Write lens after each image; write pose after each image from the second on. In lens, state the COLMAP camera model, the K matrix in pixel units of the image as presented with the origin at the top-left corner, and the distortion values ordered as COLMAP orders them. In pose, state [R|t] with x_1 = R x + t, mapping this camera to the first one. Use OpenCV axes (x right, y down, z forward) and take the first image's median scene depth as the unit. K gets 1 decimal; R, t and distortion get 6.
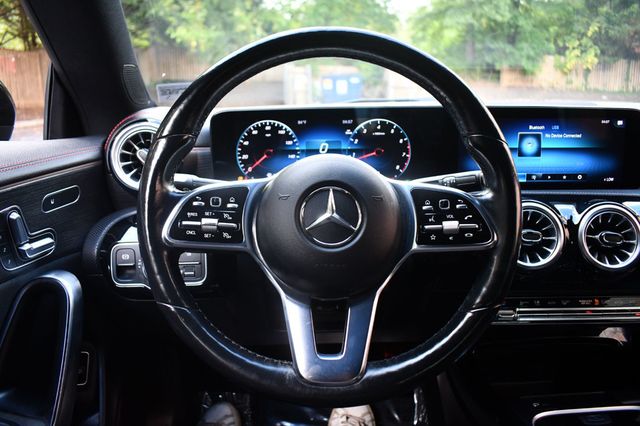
lens RADIAL K [[491.4, 0, 320.5], [0, 491.4, 215.1], [0, 0, 1]] dist [-0.102346, 0.024444]
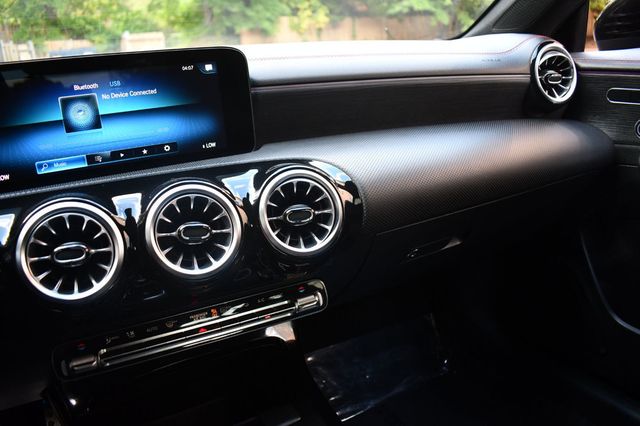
lens RADIAL K [[491.4, 0, 316.0], [0, 491.4, 218.9], [0, 0, 1]] dist [-0.102346, 0.024444]
pose [[0.884347, -0.189941, 0.426441, 0.458684], [0.159659, 0.981459, 0.106051, -0.018362], [-0.438678, -0.025701, 0.898277, 0.264541]]
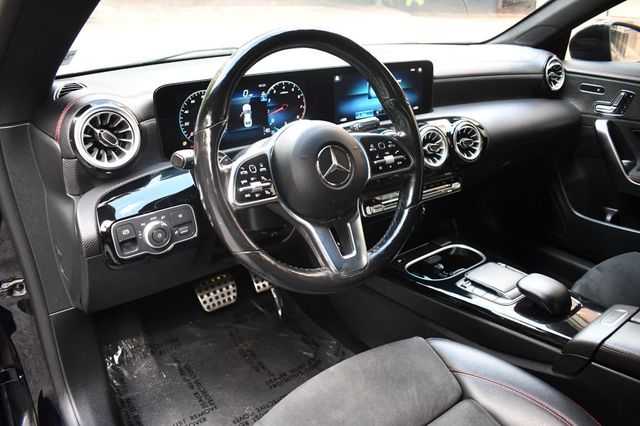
lens RADIAL K [[491.4, 0, 318.4], [0, 491.4, 216.7], [0, 0, 1]] dist [-0.102346, 0.024444]
pose [[0.811507, -0.226182, 0.538794, -0.636207], [0.124435, 0.967791, 0.218854, -0.133371], [-0.570940, -0.110557, 0.813514, -0.146921]]
